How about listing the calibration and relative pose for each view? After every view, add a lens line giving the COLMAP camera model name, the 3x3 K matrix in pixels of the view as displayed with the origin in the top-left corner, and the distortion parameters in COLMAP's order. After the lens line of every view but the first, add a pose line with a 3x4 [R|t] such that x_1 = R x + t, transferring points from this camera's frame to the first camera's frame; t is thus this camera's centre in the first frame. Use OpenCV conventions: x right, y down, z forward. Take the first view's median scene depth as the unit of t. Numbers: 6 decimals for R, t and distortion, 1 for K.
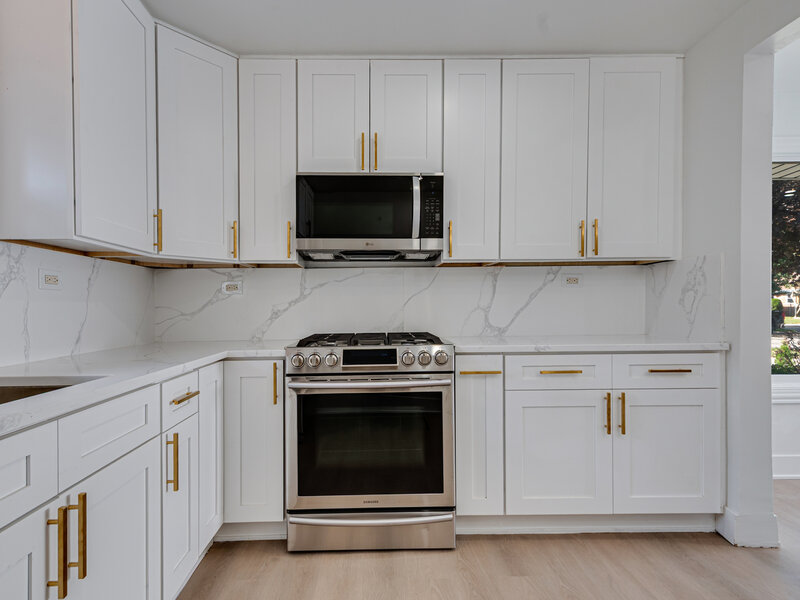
lens RADIAL K [[416.6, 0, 397.8], [0, 416.6, 309.0], [0, 0, 1]] dist [0.001356, 0.000218]
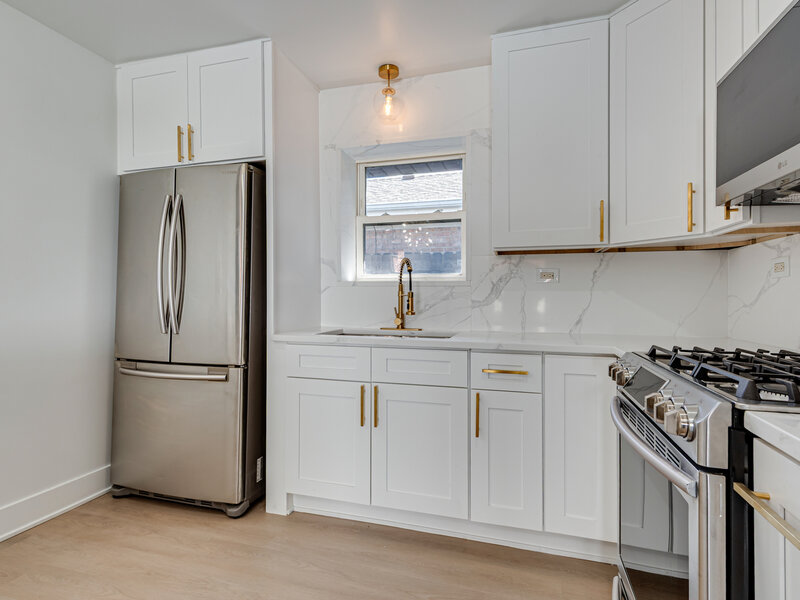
lens RADIAL K [[432.5, 0, 397.5], [0, 432.5, 293.7], [0, 0, 1]] dist [0.006955, 0.000968]
pose [[-0.301053, 0.001912, -0.953605, 0.525419], [-0.005490, 0.999978, 0.003738, -0.009675], [0.953591, 0.006360, -0.301036, 0.738342]]
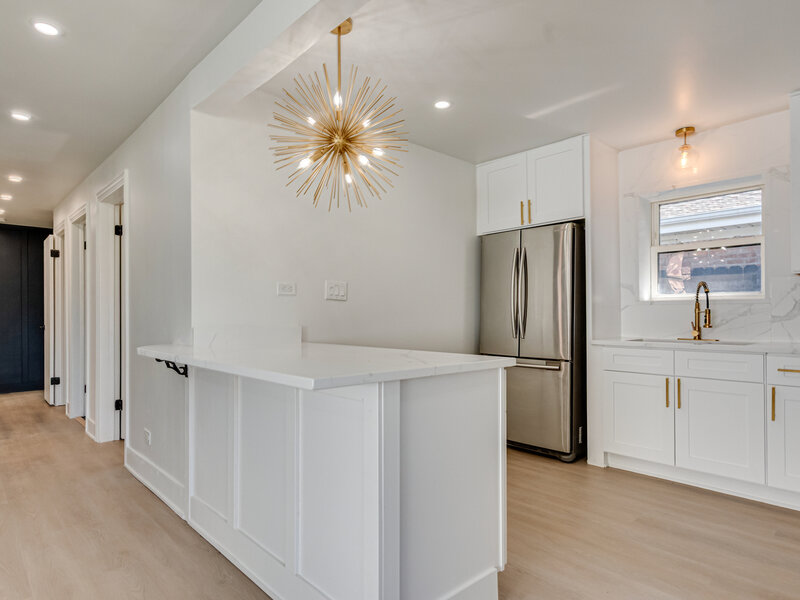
lens RADIAL K [[474.7, 0, 386.1], [0, 474.7, 313.4], [0, 0, 1]] dist [0.008001, -0.001544]
pose [[-0.750592, 0.010332, -0.660685, 1.210092], [0.006423, 0.999945, 0.008340, -0.015496], [0.660735, 0.002016, -0.750617, 0.894216]]
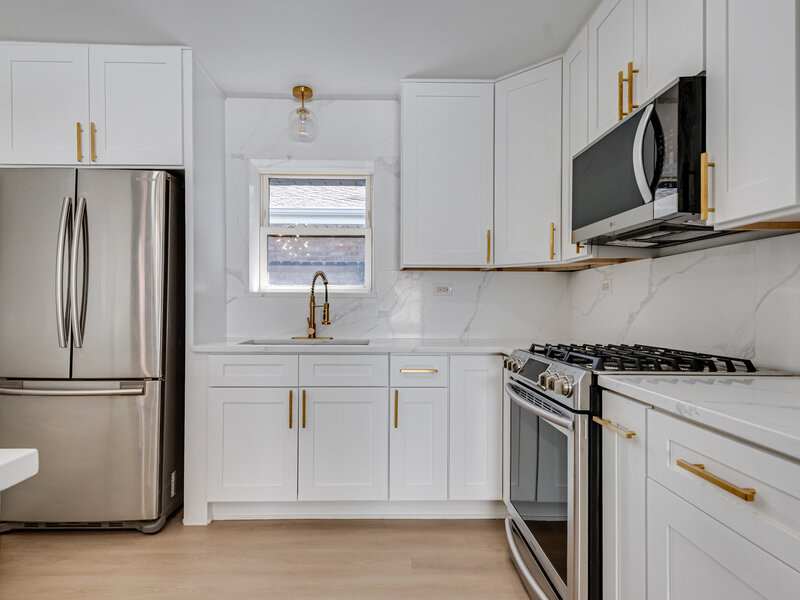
lens RADIAL K [[470.5, 0, 396.7], [0, 470.5, 304.0], [0, 0, 1]] dist [0.004027, 0.000027]
pose [[0.014231, 0.003246, -0.999893, 0.749431], [-0.010561, 0.999939, 0.003095, -0.013684], [0.999843, 0.010516, 0.014264, 0.614918]]
